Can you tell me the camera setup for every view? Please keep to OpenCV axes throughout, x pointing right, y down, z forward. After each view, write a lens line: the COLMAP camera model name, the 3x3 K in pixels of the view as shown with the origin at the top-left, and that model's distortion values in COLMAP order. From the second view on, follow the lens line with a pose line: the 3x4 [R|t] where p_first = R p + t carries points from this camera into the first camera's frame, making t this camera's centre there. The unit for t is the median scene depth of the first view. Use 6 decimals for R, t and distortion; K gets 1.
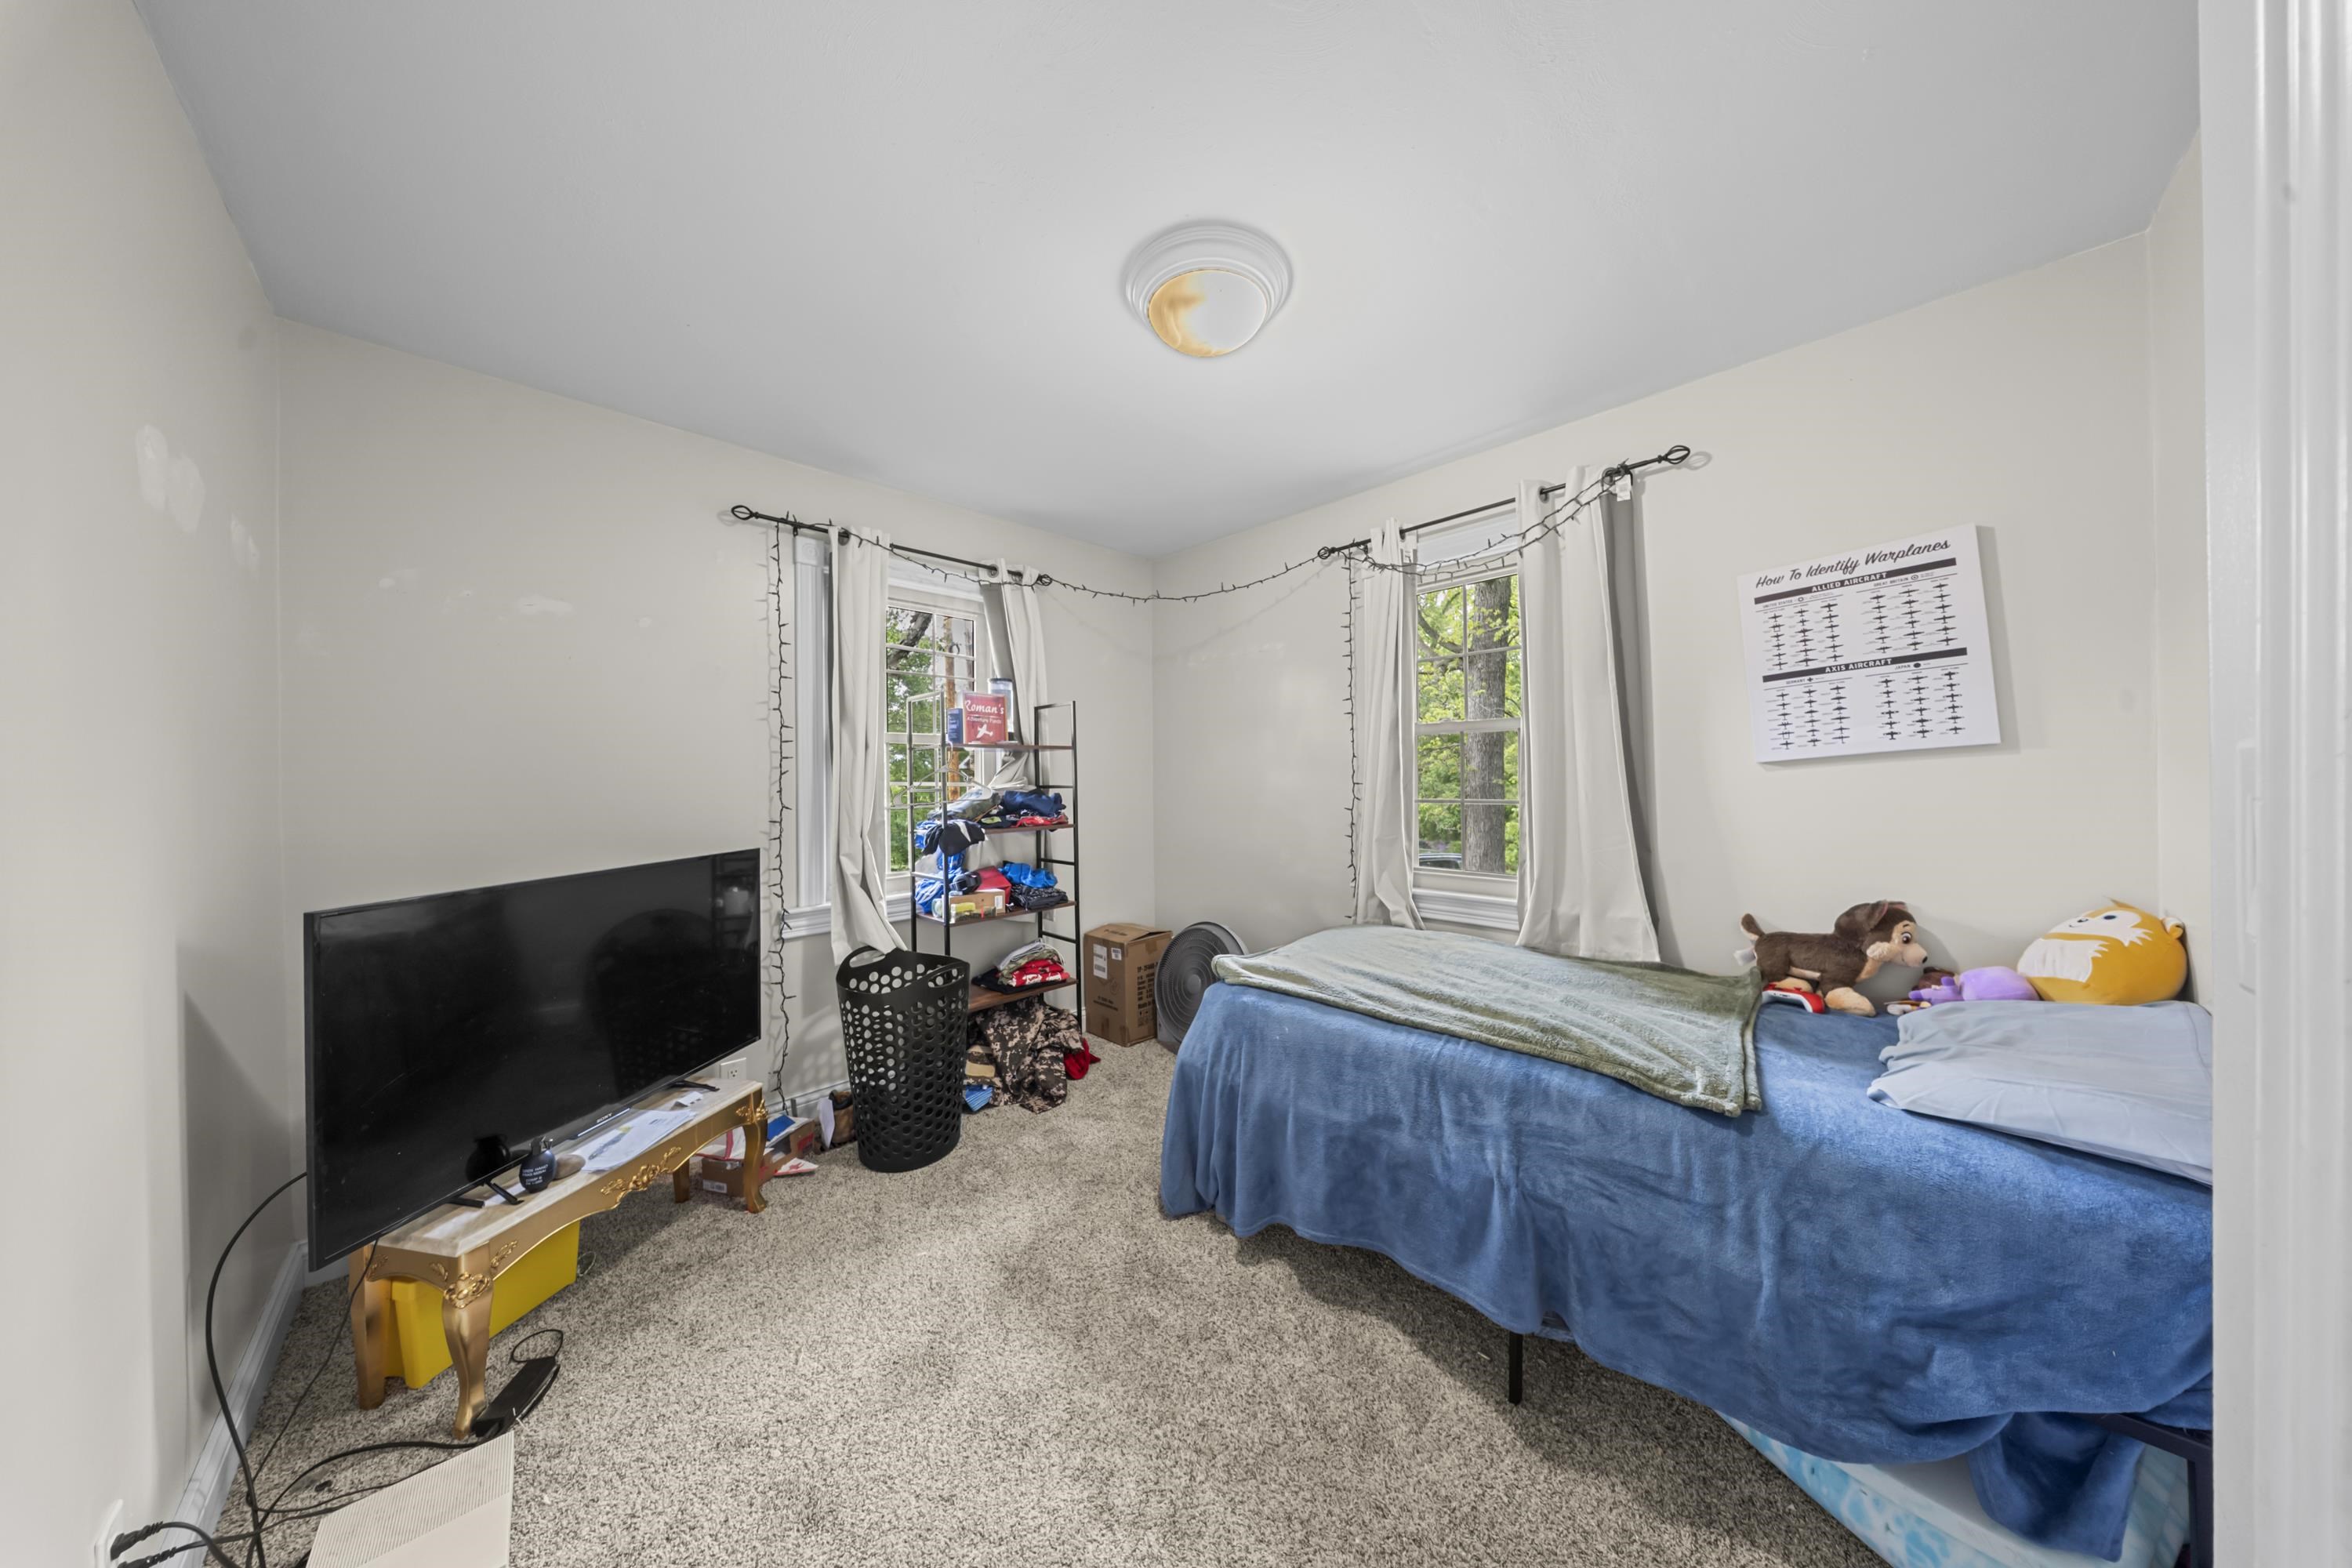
lens RADIAL K [[687.1, 0, 1174.6], [0, 687.1, 784.3], [0, 0, 1]] dist [0.000534, -0.000126]
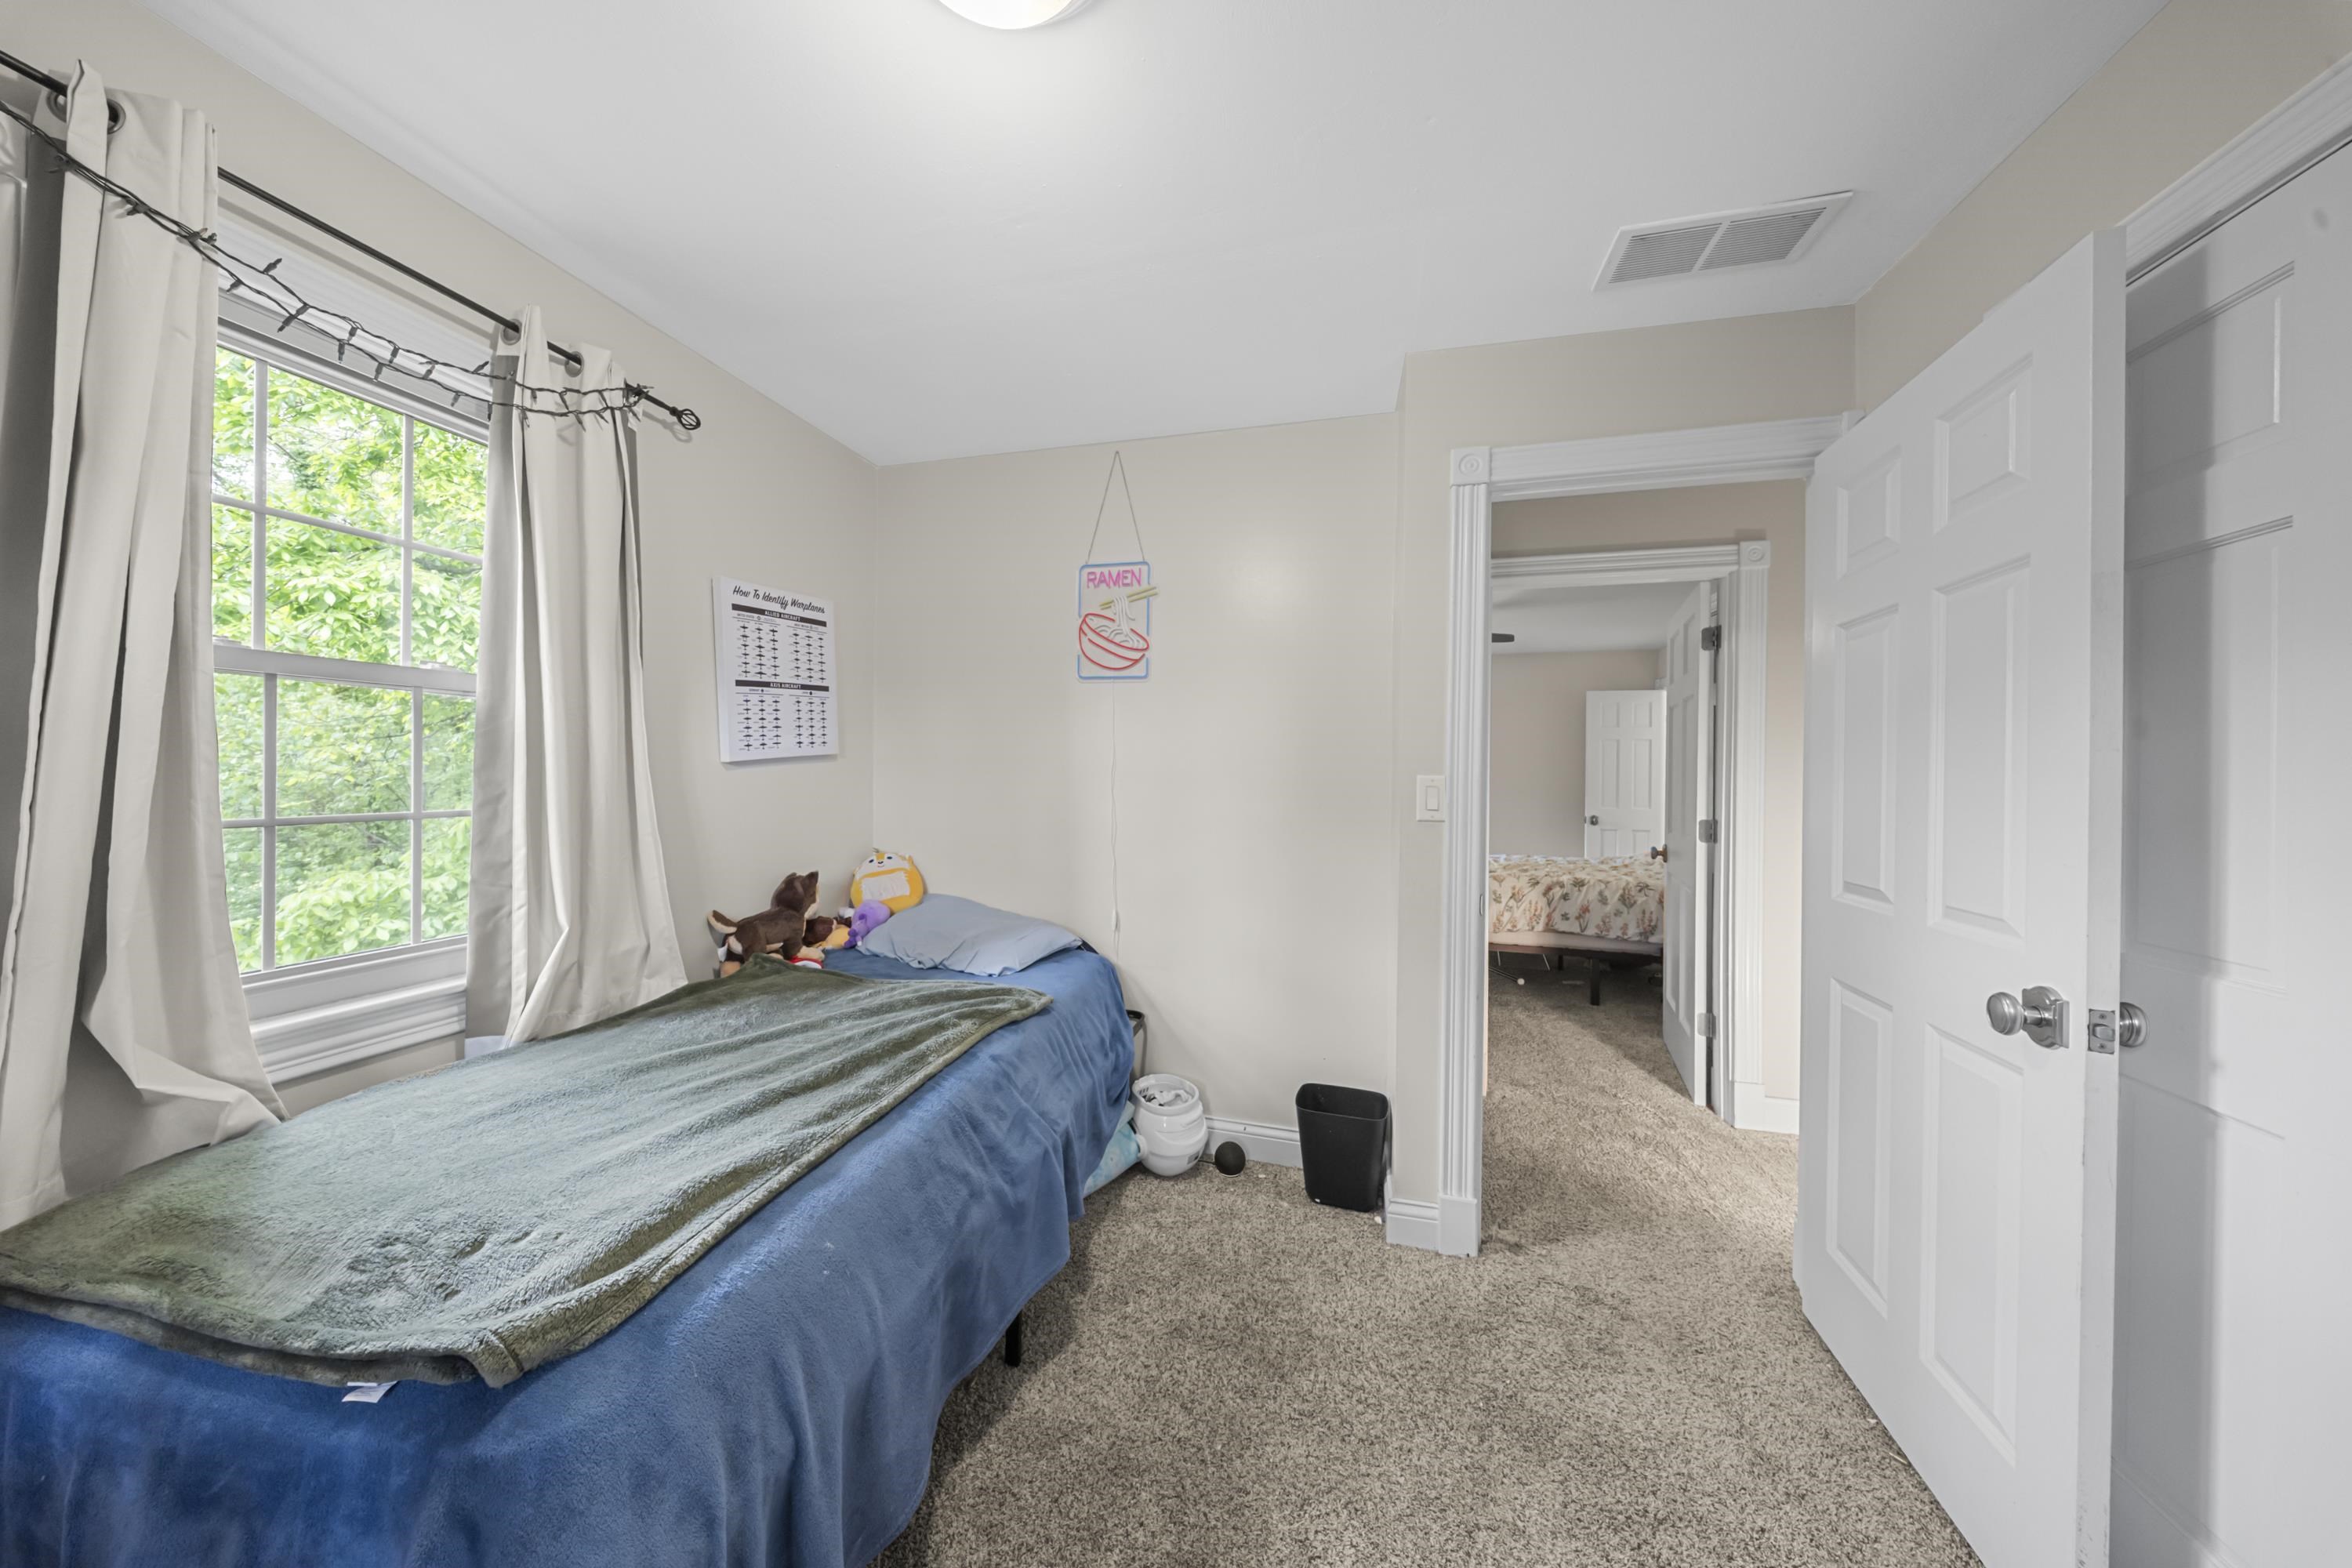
lens RADIAL K [[697.5, 0, 1182.1], [0, 697.5, 775.9], [0, 0, 1]] dist [0.000004, -0.000019]
pose [[-0.501680, 0.001529, 0.865052, -0.435309], [-0.000693, 0.999997, -0.002169, -0.009232], [-0.865053, -0.001688, -0.501678, 1.001833]]
